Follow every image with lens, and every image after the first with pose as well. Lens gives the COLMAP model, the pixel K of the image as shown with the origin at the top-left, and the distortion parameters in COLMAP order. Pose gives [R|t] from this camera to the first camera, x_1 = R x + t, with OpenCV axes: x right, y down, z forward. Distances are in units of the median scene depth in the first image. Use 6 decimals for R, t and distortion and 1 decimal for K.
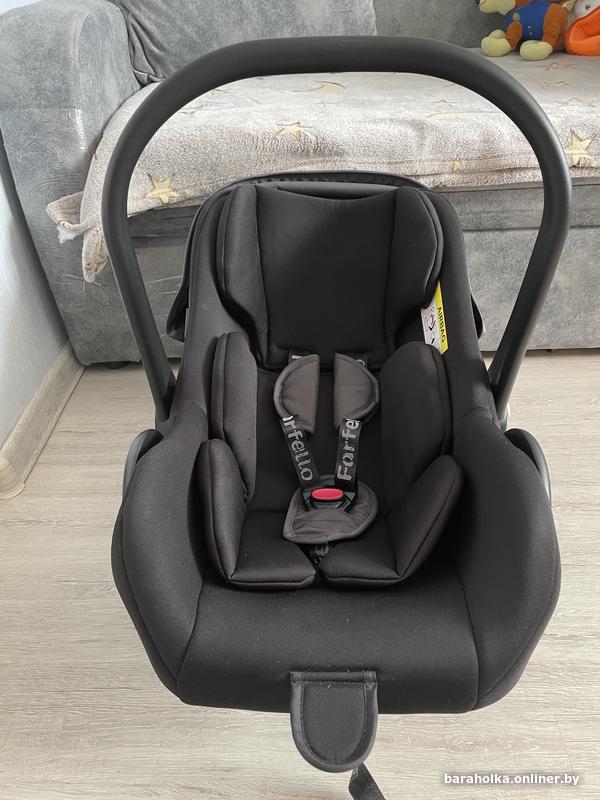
lens RADIAL K [[610.5, 0, 300.4], [0, 610.5, 401.5], [0, 0, 1]] dist [0.071352, -0.096736]
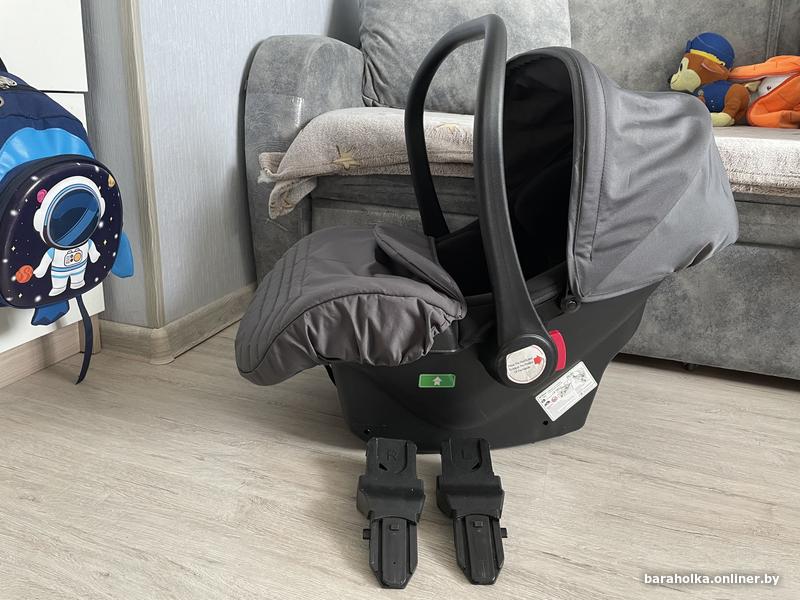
lens RADIAL K [[610.5, 0, 402.1], [0, 610.5, 298.1], [0, 0, 1]] dist [0.071352, -0.096736]
pose [[0.952203, 0.162675, -0.258544, 0.224085], [-0.233298, 0.933657, -0.271767, 0.205794], [0.197182, 0.319096, 0.926983, -0.053644]]
